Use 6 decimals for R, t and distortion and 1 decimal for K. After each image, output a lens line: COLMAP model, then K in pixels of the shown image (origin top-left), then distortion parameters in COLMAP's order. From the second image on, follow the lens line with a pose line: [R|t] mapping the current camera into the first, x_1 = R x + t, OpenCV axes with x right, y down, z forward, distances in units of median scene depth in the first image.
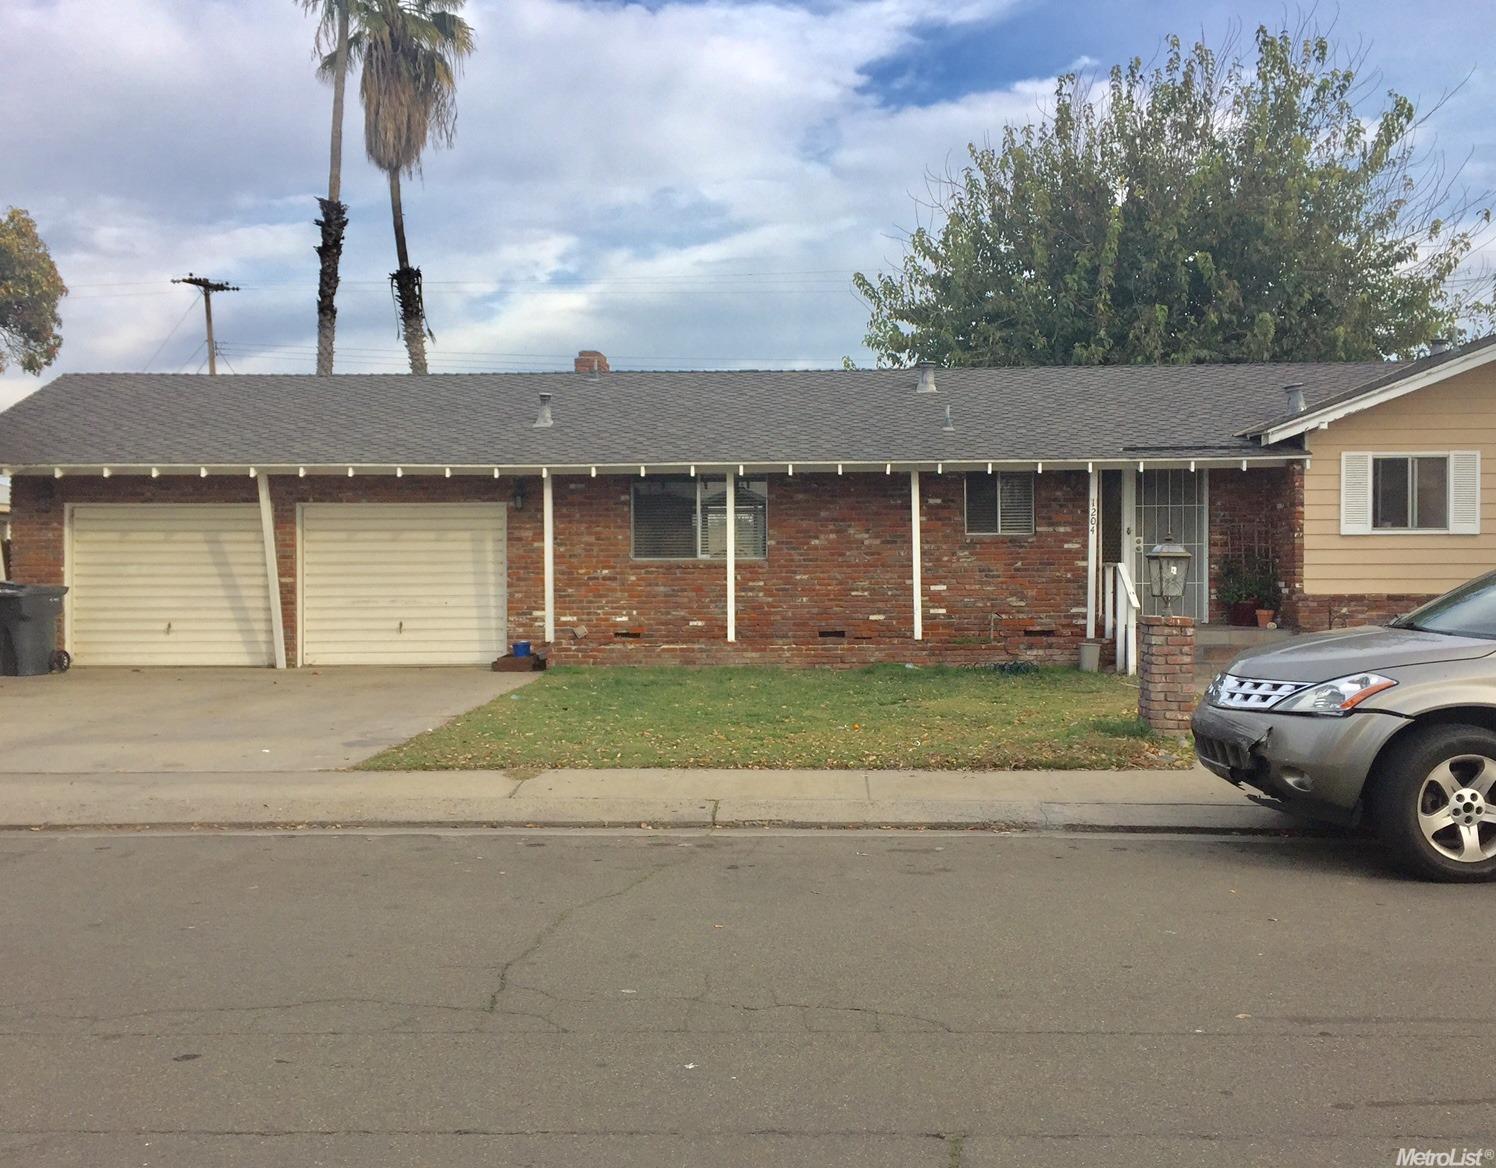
lens RADIAL K [[1399.9, 0, 748.1], [0, 1399.9, 582.6], [0, 0, 1]] dist [0.082692, 0.000000]
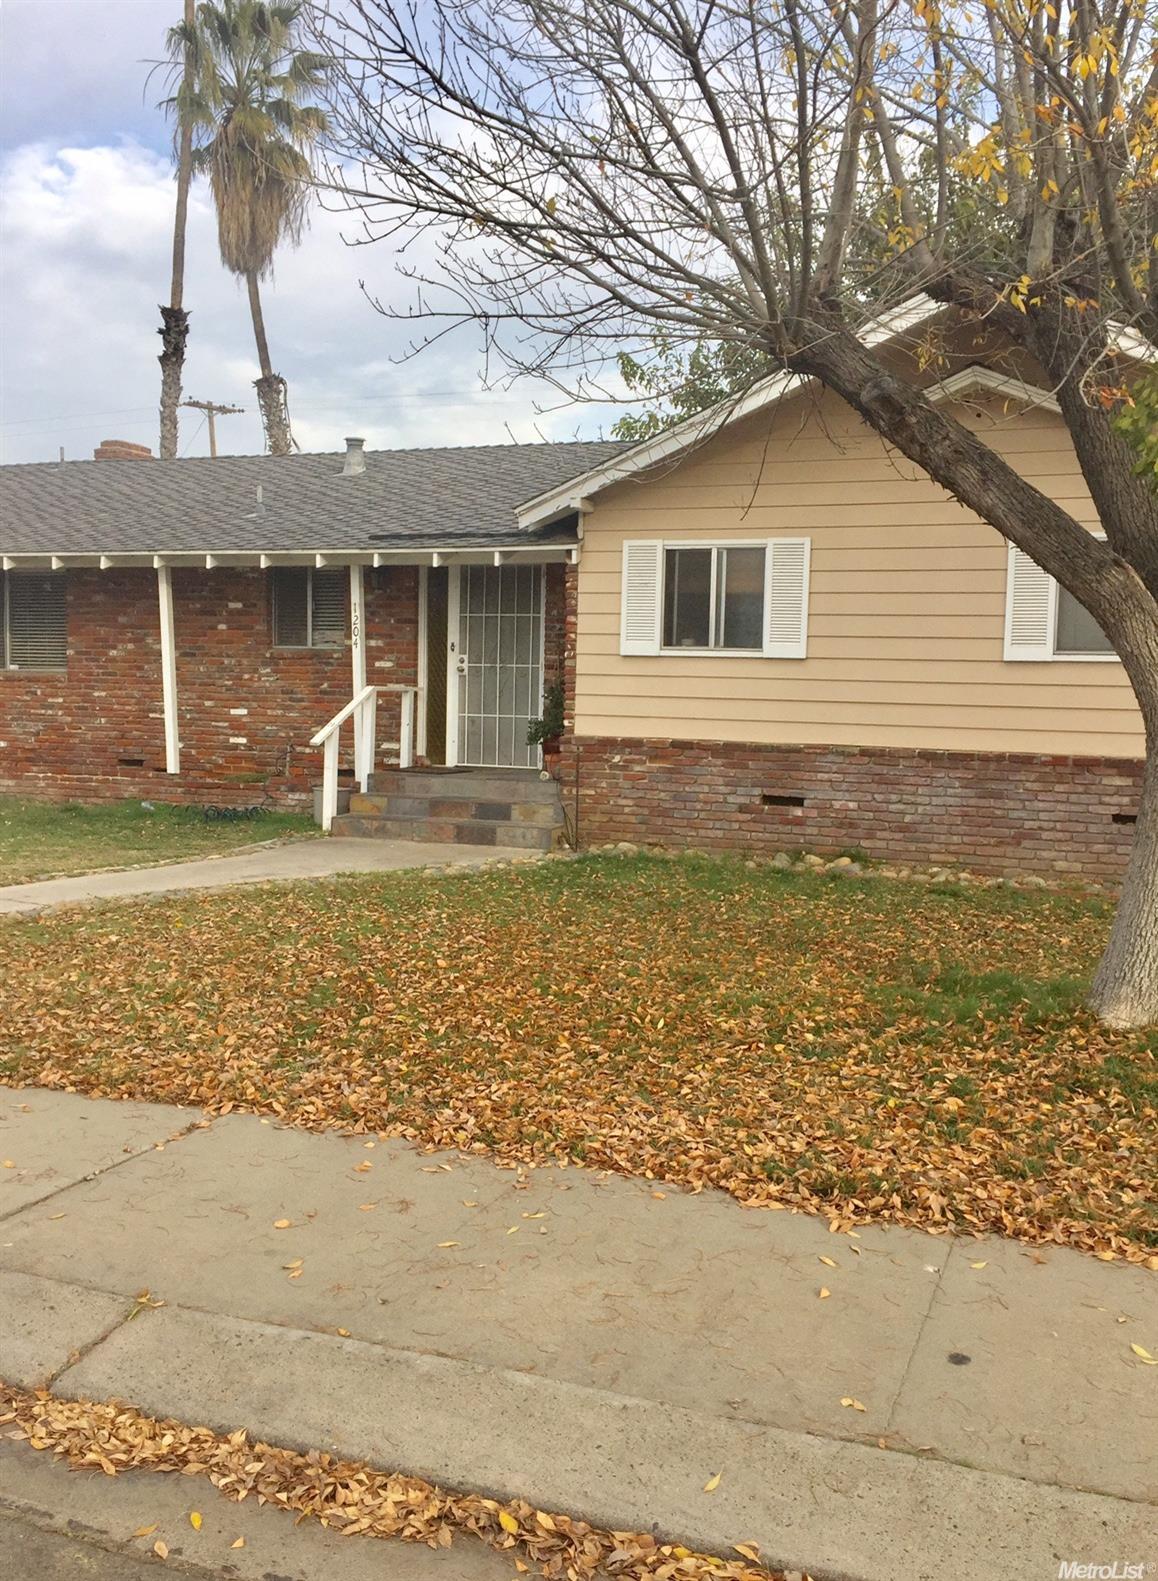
lens RADIAL K [[1344.8, 0, 578.6], [0, 1344.8, 793.5], [0, 0, 1]] dist [0.072803, 0.002666]
pose [[0.946093, 0.050074, -0.320002, 0.580310], [-0.028258, 0.996971, 0.072461, -0.011694], [0.322661, -0.059513, 0.944642, 0.313830]]
